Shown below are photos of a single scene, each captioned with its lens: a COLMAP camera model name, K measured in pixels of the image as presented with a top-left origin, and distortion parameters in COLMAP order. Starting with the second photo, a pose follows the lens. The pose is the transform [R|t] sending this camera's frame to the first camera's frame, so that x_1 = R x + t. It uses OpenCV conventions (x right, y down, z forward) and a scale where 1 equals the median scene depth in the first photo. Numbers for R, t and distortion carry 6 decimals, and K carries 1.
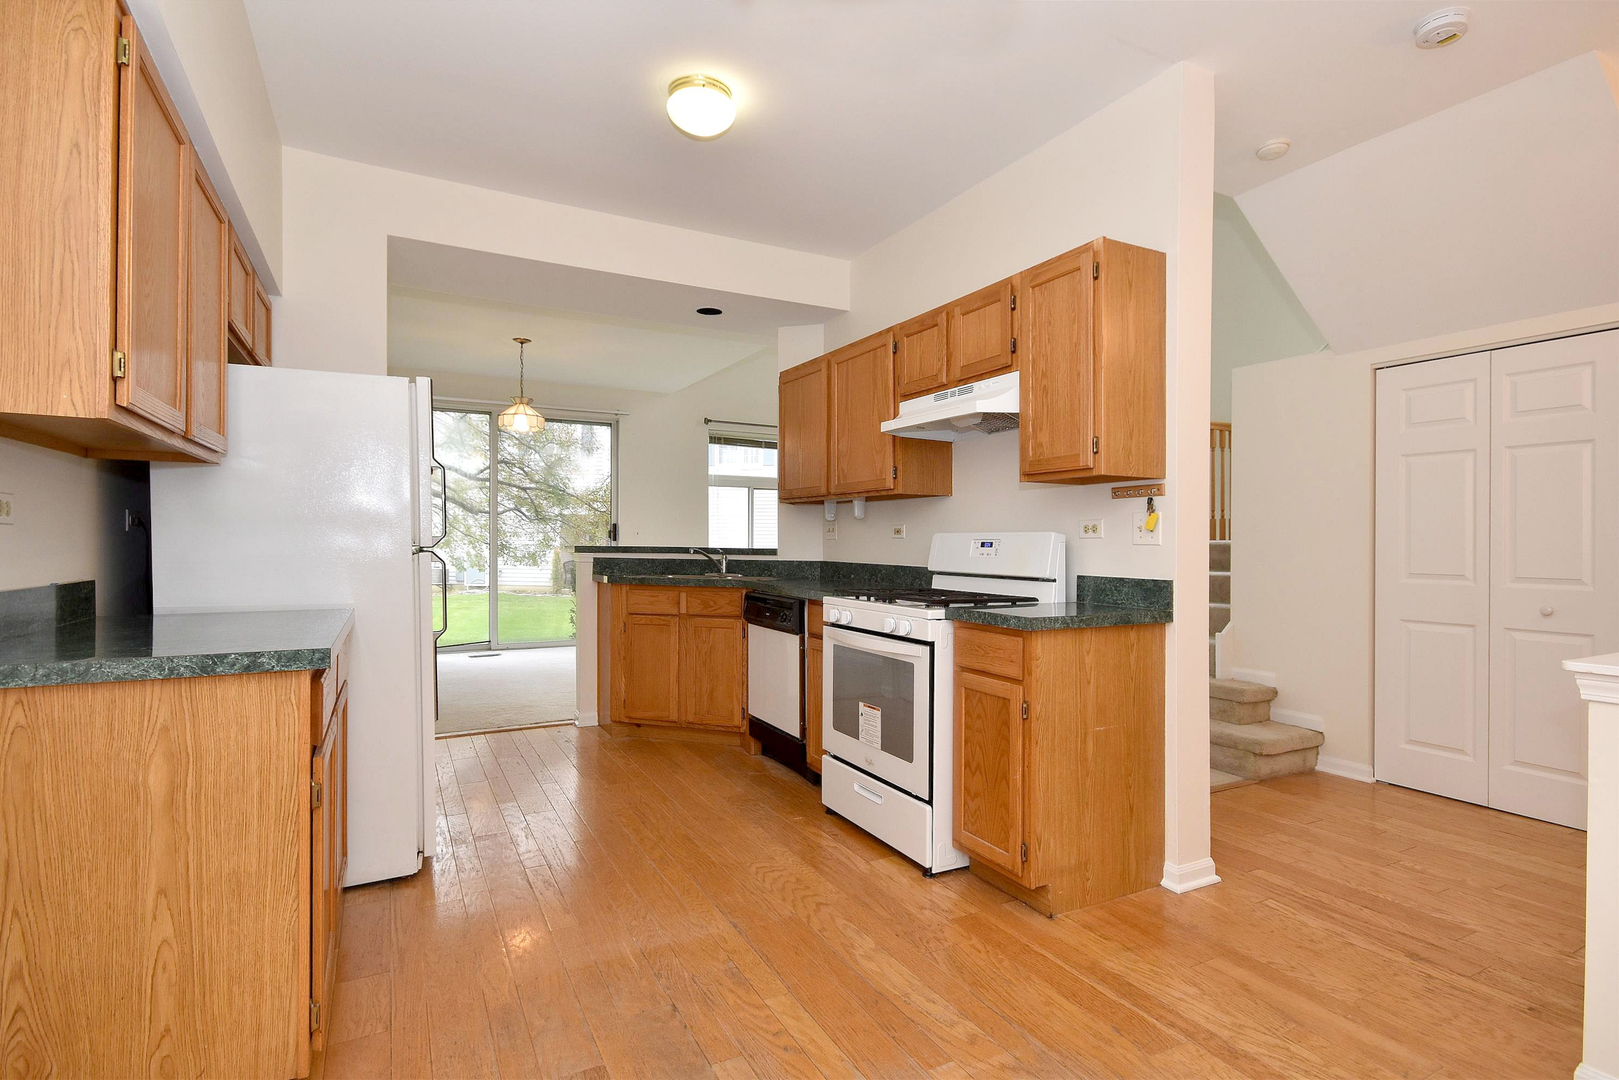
lens RADIAL K [[792.0, 0, 805.0], [0, 792.0, 536.4], [0, 0, 1]] dist [0.007485, 0.000827]
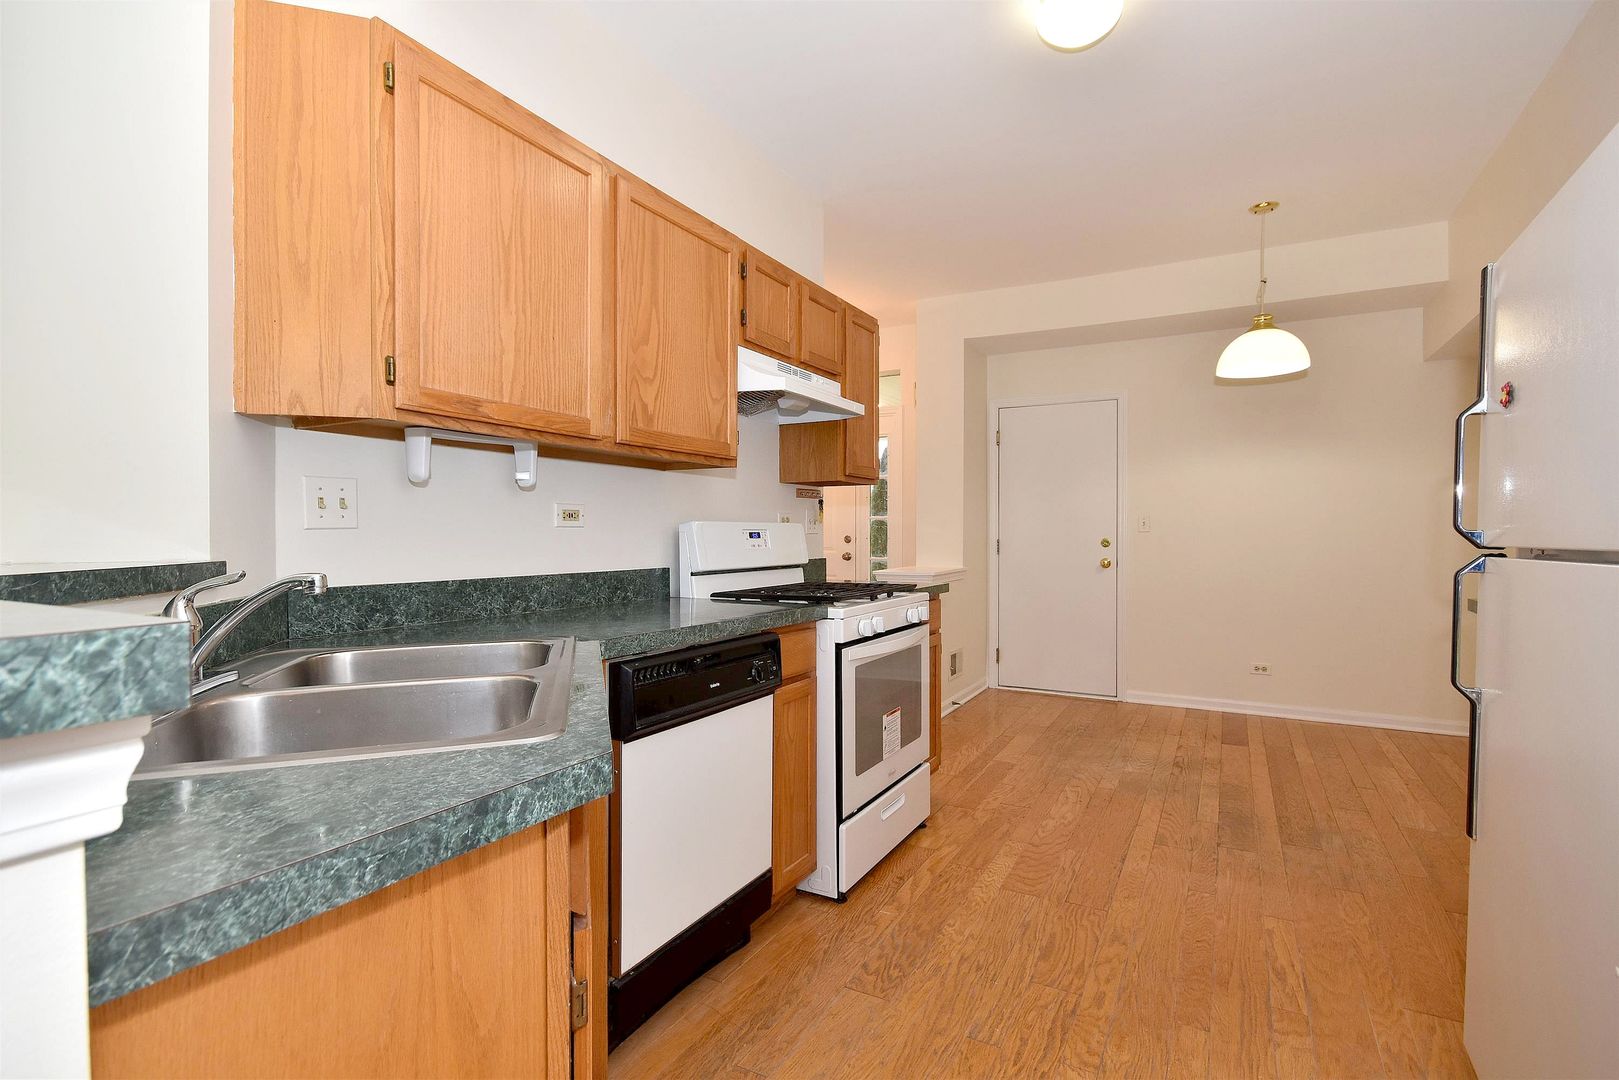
lens RADIAL K [[772.8, 0, 809.7], [0, 772.8, 537.0], [0, 0, 1]] dist [0.013213, 0.000507]
pose [[-0.552255, -0.012378, 0.833584, -0.563755], [-0.009540, 0.999918, 0.008527, 0.003872], [-0.833621, -0.003243, -0.552328, 1.453494]]
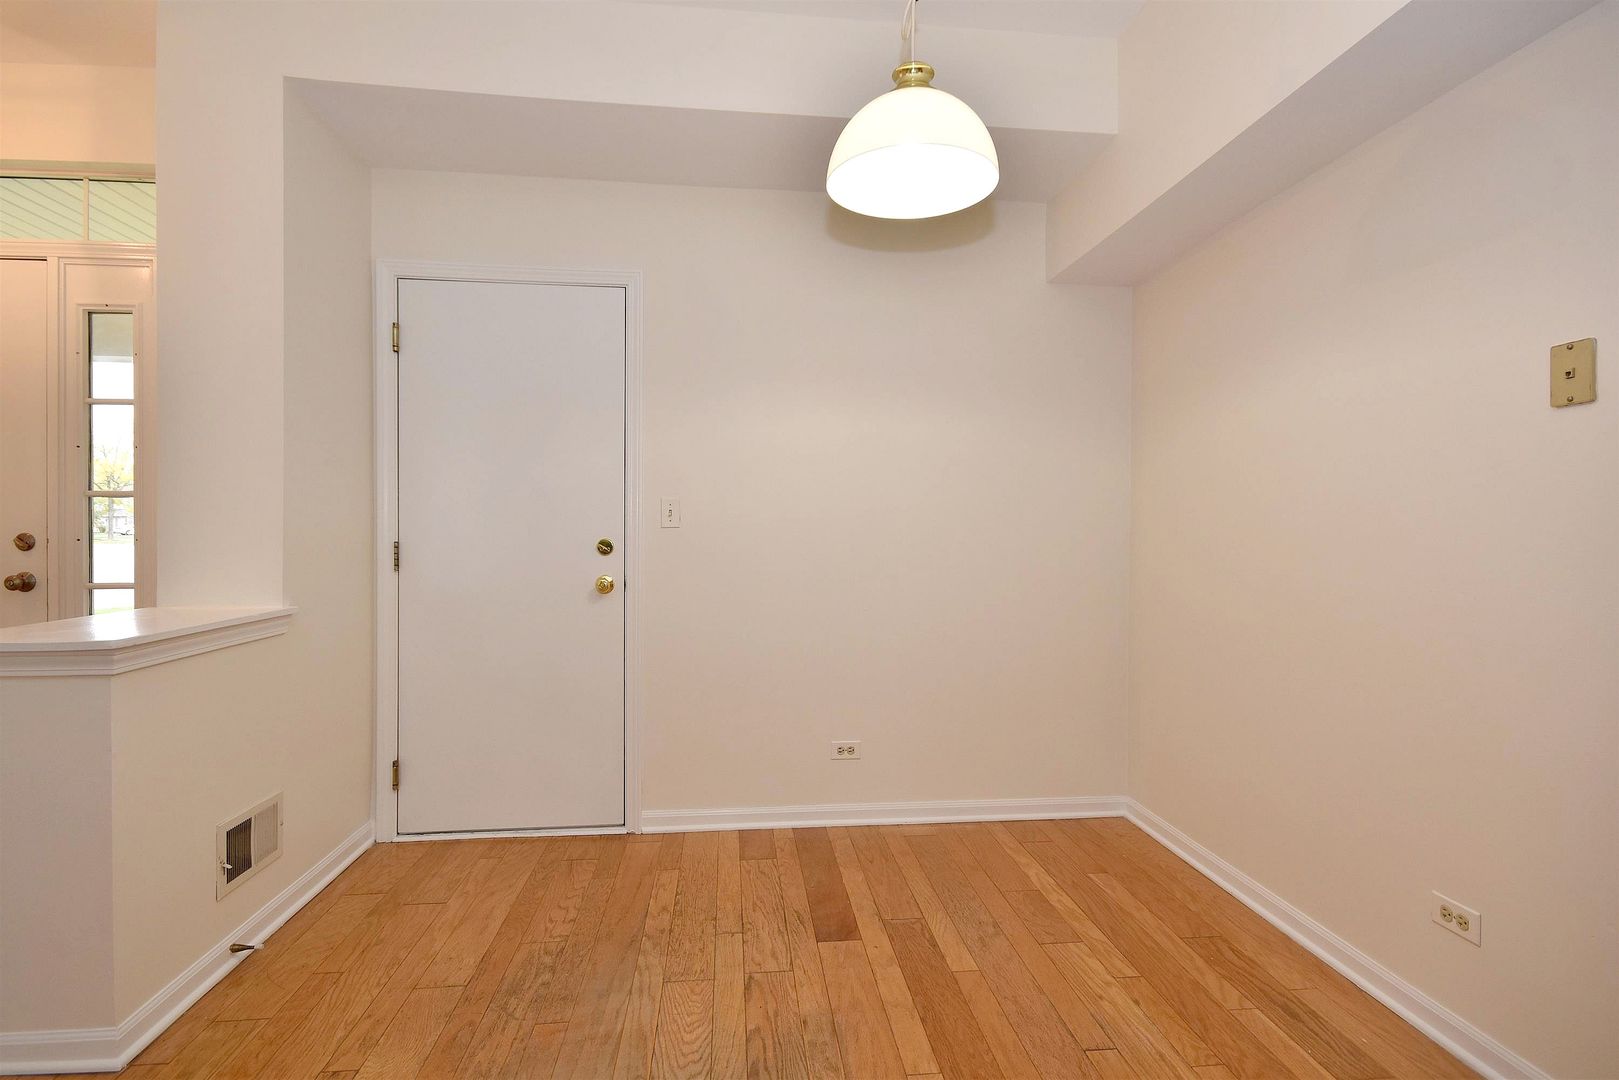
lens RADIAL K [[772.8, 0, 809.7], [0, 772.8, 537.0], [0, 0, 1]] dist [0.013213, 0.000507]
pose [[-0.928642, -0.013012, 0.370748, -0.109470], [-0.012553, 0.999915, 0.003651, 0.006125], [-0.370764, -0.001264, -0.928726, 0.790311]]
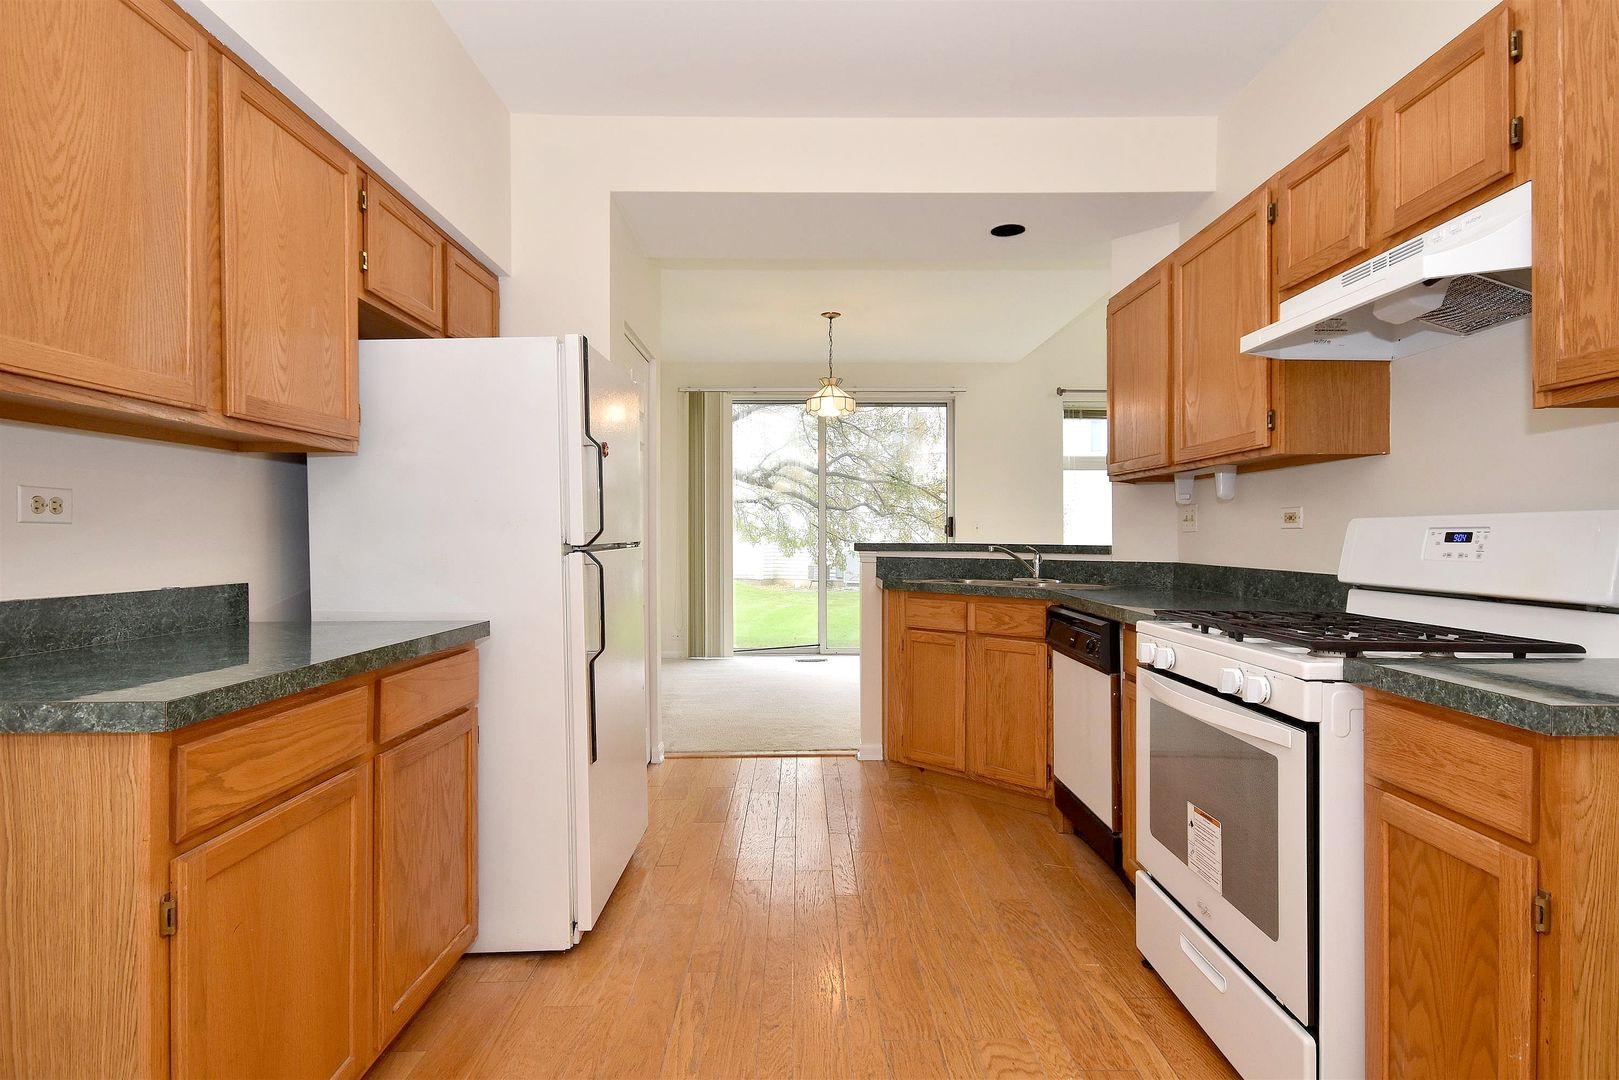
lens RADIAL K [[826.5, 0, 809.5], [0, 826.5, 540.0], [0, 0, 1]] dist [0.024138, -0.009399]
pose [[0.891967, -0.006557, -0.452052, 0.093135], [0.010845, 0.999917, 0.006896, 0.003357], [0.451970, -0.011054, 0.891965, 0.295743]]
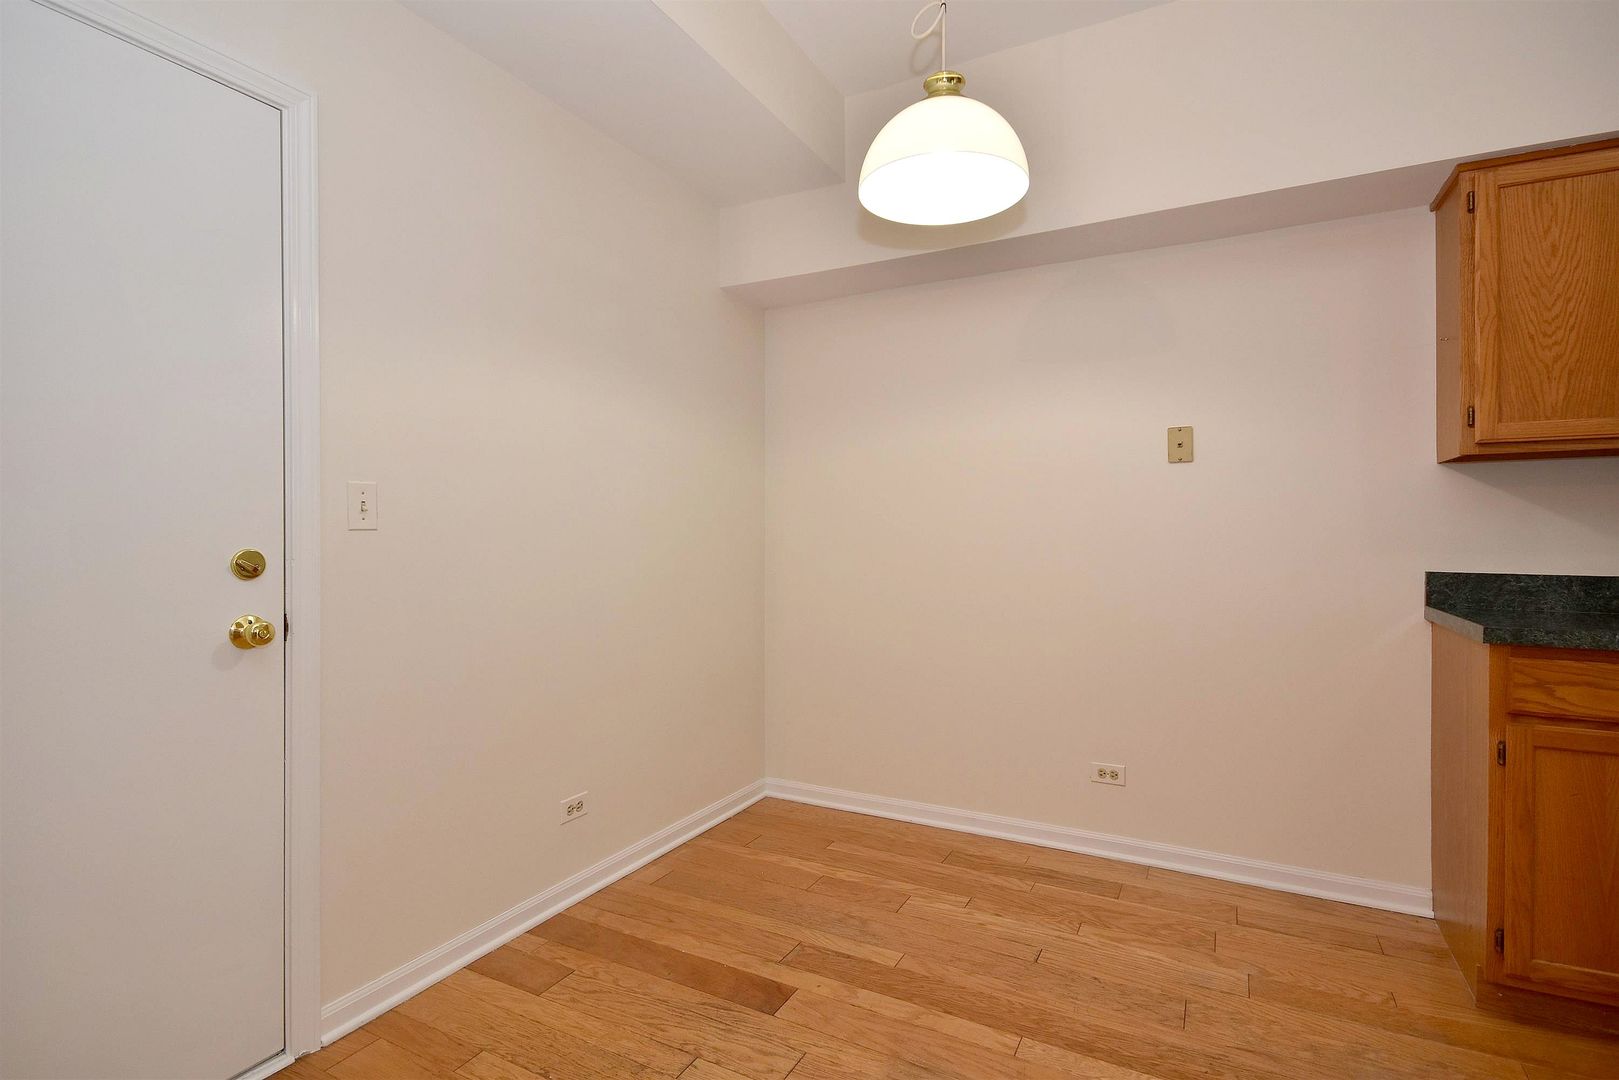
lens RADIAL K [[792.0, 0, 805.0], [0, 792.0, 536.4], [0, 0, 1]] dist [0.007485, 0.000827]
pose [[-0.828901, -0.004630, -0.559377, 0.423939], [-0.002686, 0.999987, -0.004297, 0.006973], [0.559389, -0.002059, -0.828903, 0.668895]]
